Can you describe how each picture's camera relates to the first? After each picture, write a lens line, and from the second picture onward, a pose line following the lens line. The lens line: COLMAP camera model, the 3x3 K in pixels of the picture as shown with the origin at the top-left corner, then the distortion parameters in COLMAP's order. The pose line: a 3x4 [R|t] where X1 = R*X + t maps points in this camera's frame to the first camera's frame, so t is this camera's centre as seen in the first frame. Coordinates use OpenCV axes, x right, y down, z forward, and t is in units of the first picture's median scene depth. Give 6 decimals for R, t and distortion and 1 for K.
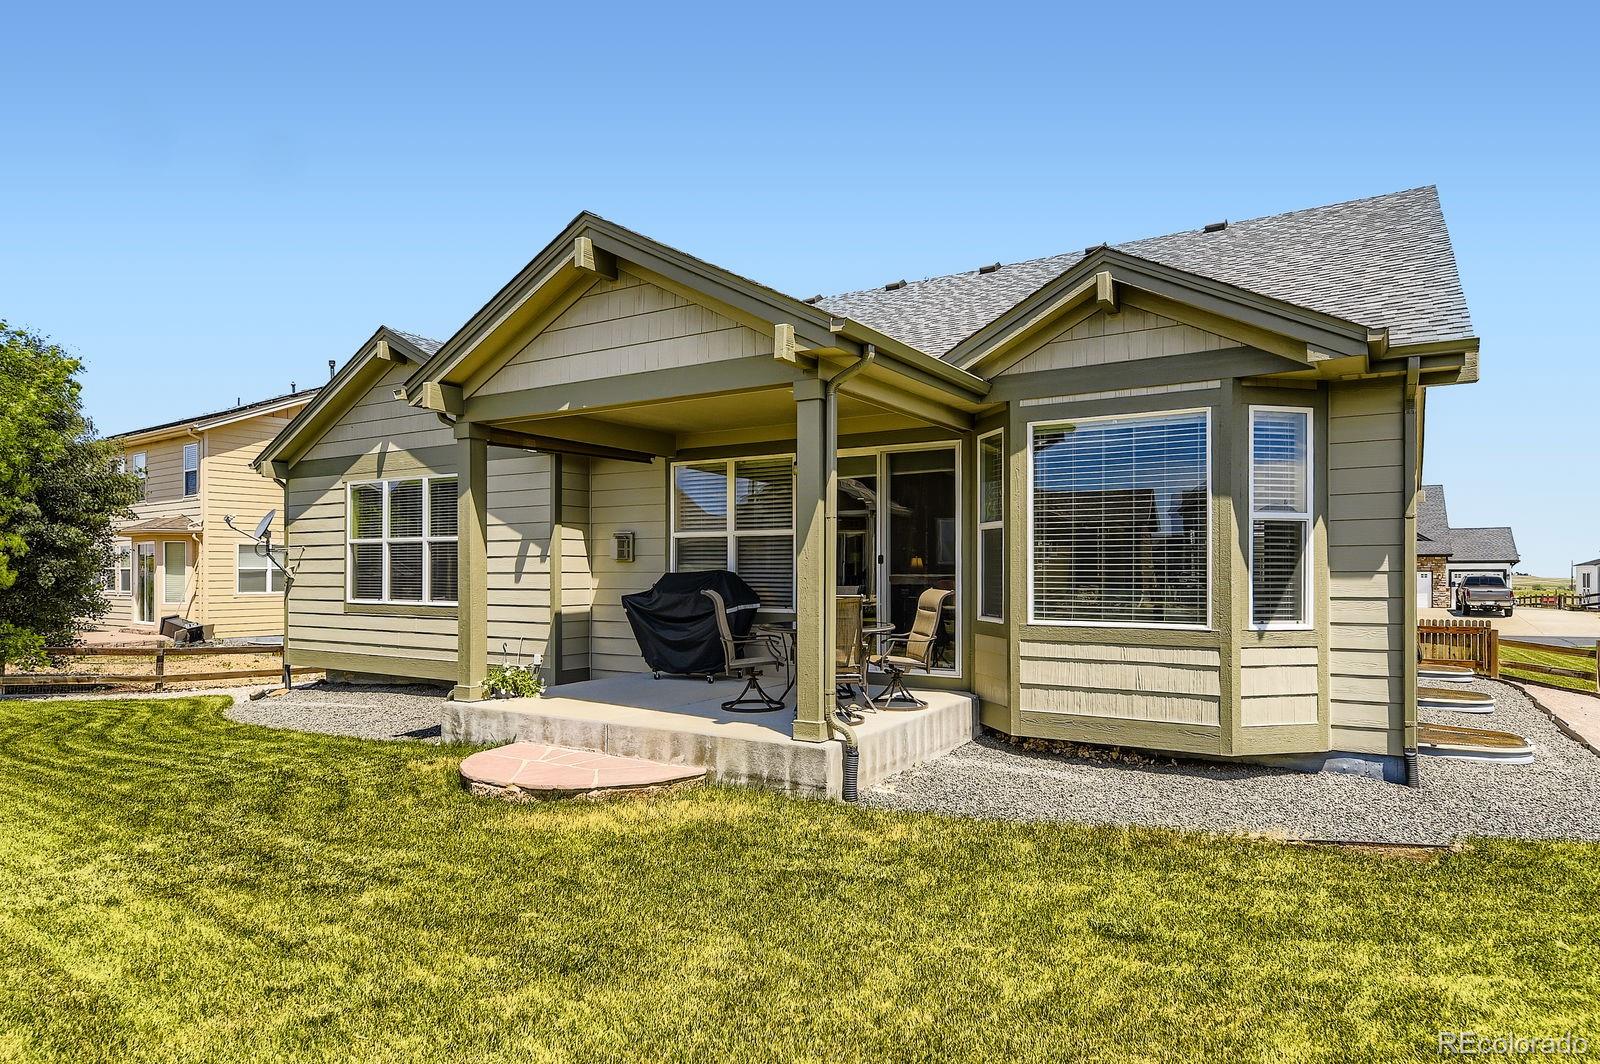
lens RADIAL K [[923.1, 0, 795.9], [0, 923.1, 573.9], [0, 0, 1]] dist [0.004041, 0.000131]
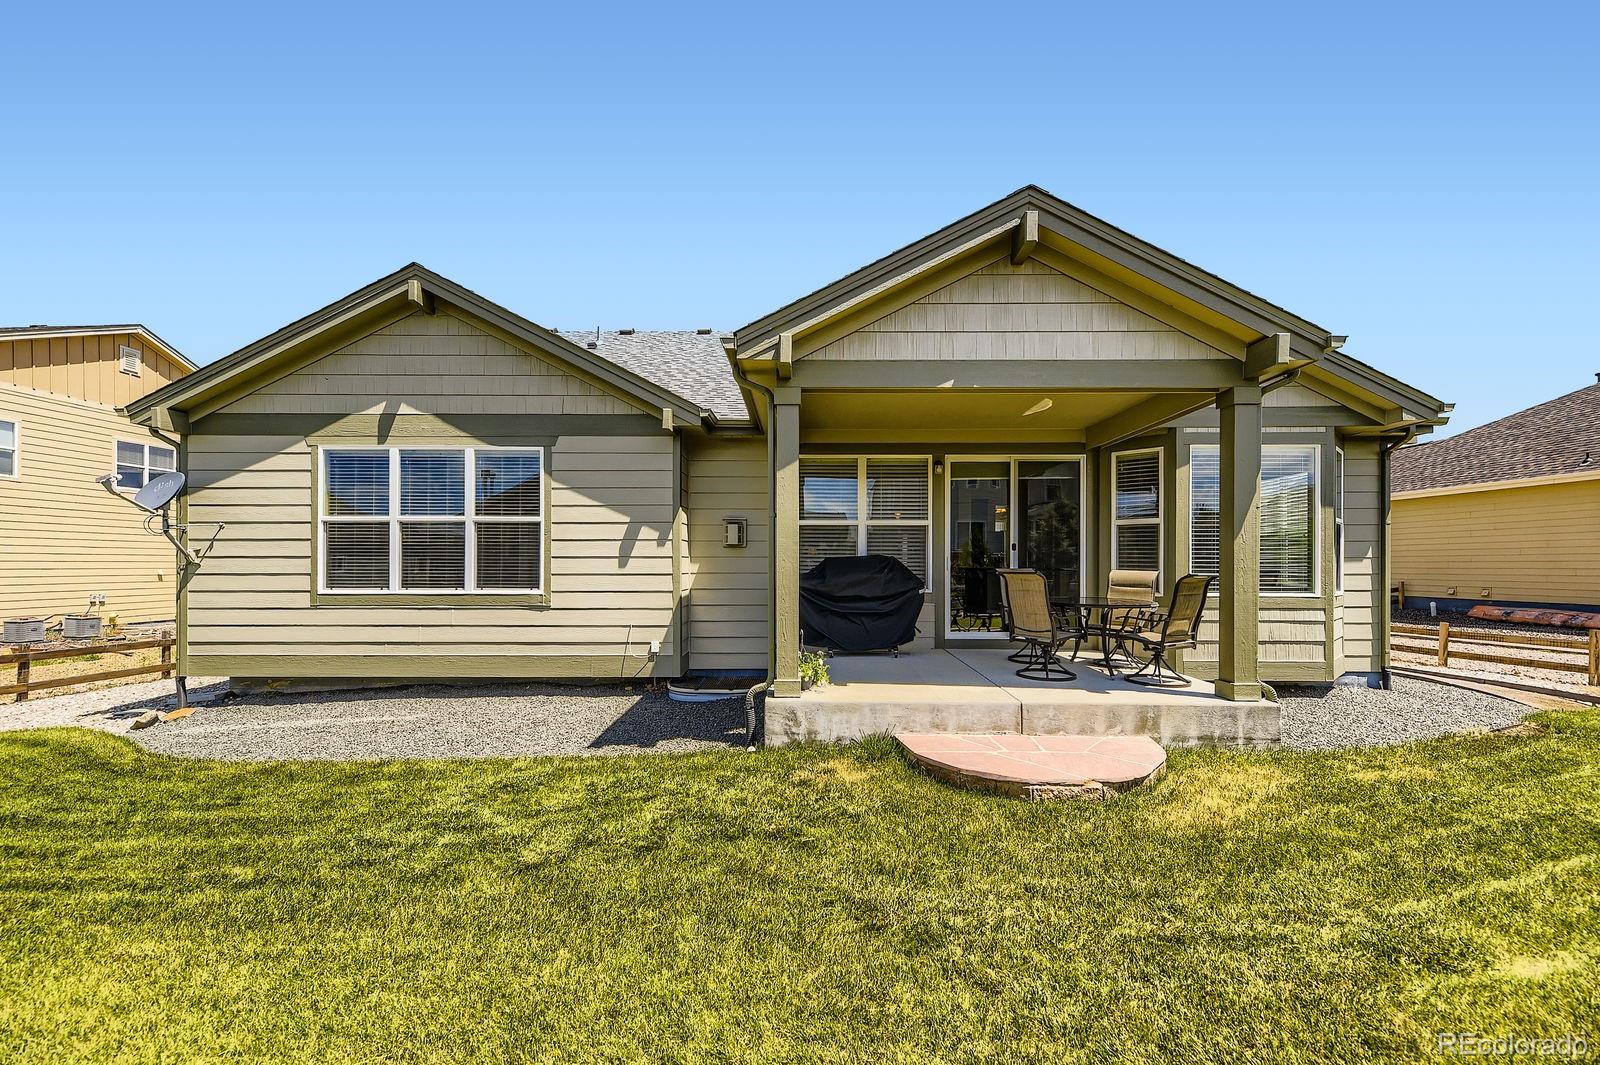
lens RADIAL K [[659.4, 0, 806.2], [0, 659.4, 566.6], [0, 0, 1]] dist [0.014503, 0.000021]
pose [[0.854811, -0.000766, 0.518939, -0.695763], [-0.000647, 0.999997, 0.002542, 0.009398], [-0.518939, -0.002509, 0.854807, 0.453363]]
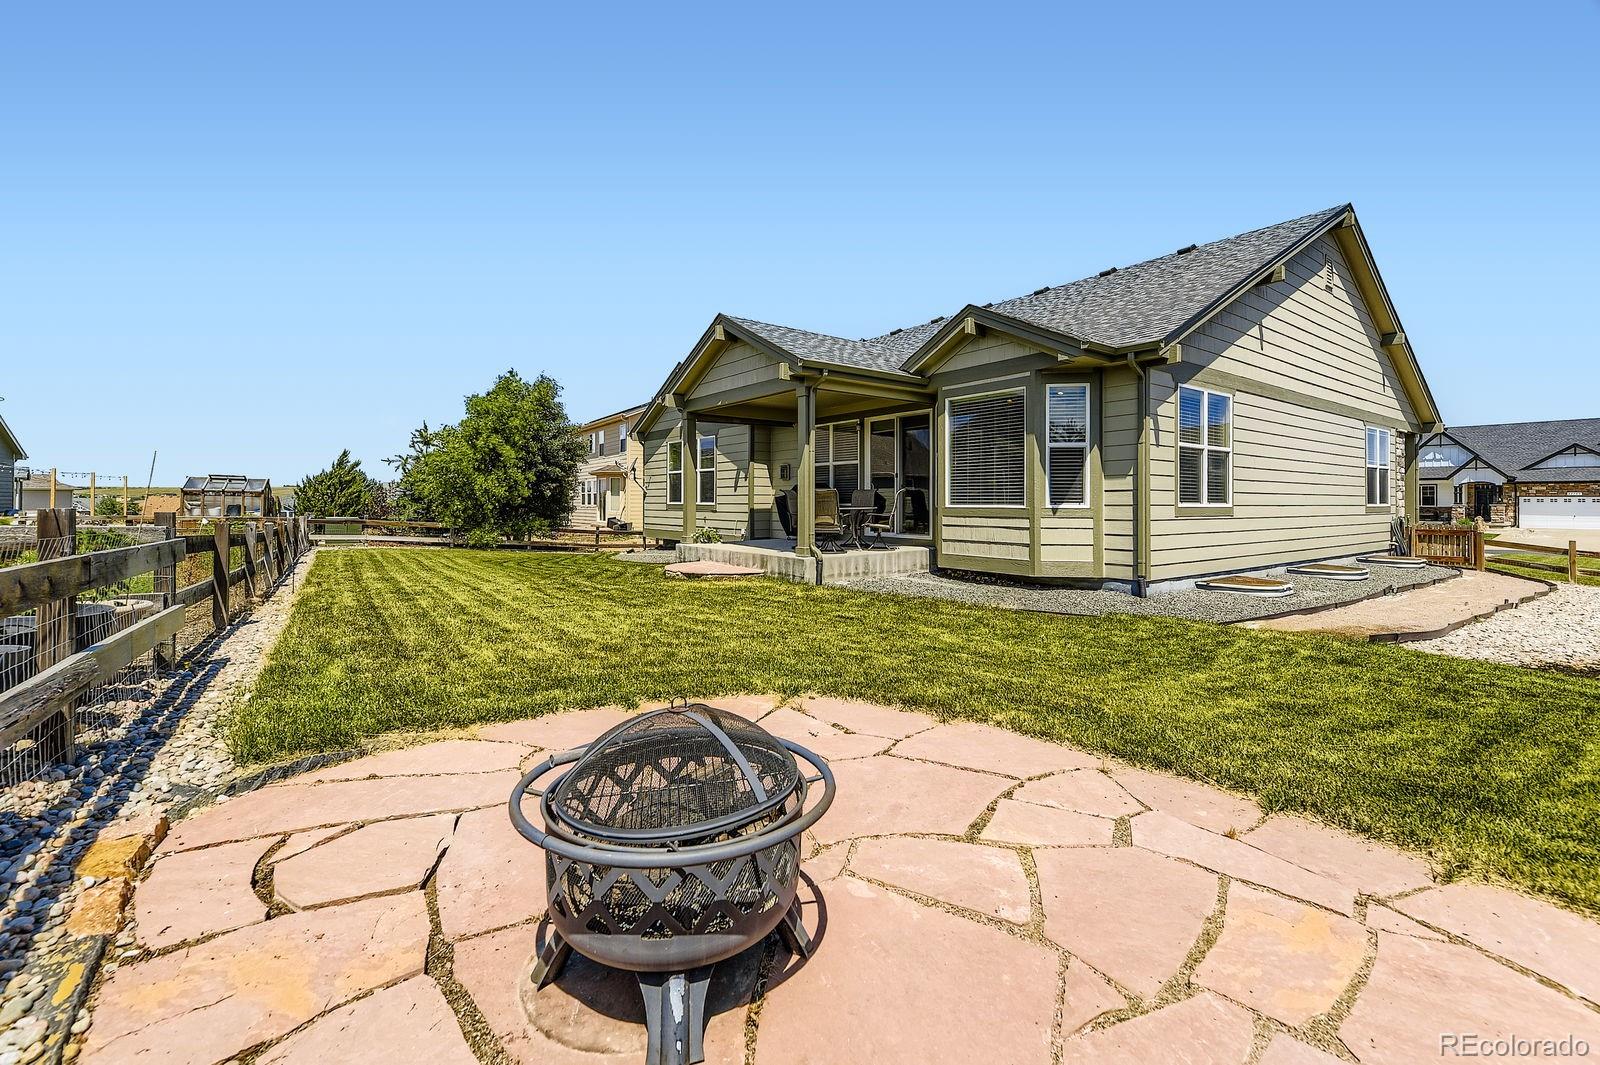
lens RADIAL K [[657.0, 0, 797.0], [0, 657.0, 500.2], [0, 0, 1]] dist [0.000598, 0.000018]
pose [[0.936331, 0.000131, -0.351118, 0.420724], [-0.001295, 0.999994, -0.003081, 0.043811], [0.351116, 0.003339, 0.936326, -0.330673]]
